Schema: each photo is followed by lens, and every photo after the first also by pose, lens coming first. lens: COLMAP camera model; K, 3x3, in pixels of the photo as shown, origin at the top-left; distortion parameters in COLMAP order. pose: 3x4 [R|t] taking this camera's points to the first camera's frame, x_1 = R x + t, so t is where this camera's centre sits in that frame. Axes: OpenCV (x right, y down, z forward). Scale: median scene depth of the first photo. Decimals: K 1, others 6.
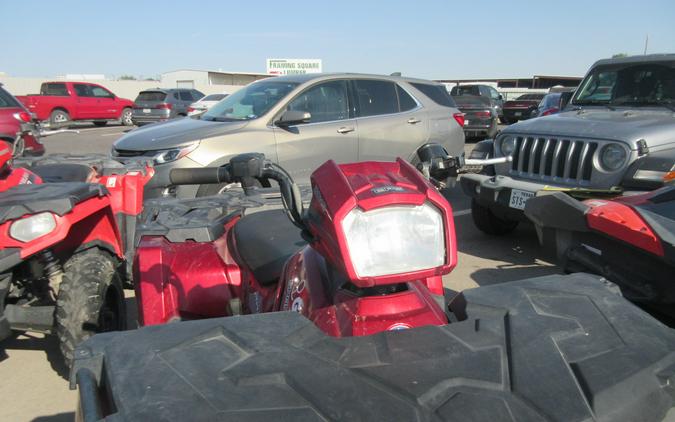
lens RADIAL K [[488.9, 0, 337.5], [0, 488.9, 211.0], [0, 0, 1]] dist [-0.005110, -0.001411]
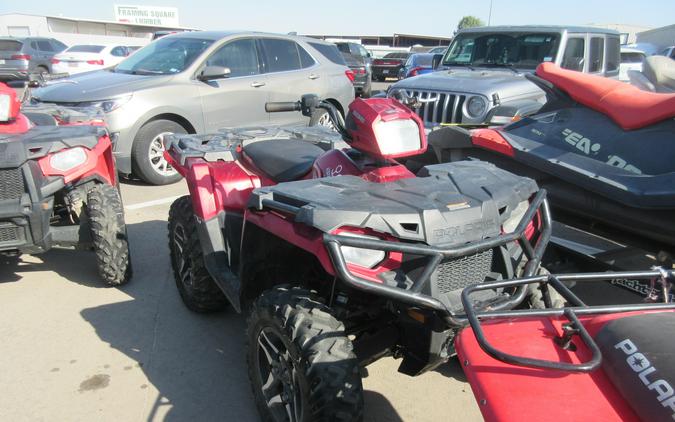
lens RADIAL K [[528.7, 0, 326.5], [0, 528.7, 212.7], [0, 0, 1]] dist [-0.003503, -0.000404]
pose [[0.964877, -0.052515, 0.257399, -0.166526], [0.034656, 0.996697, 0.073439, 0.044891], [-0.260405, -0.061939, 0.963511, -0.231345]]
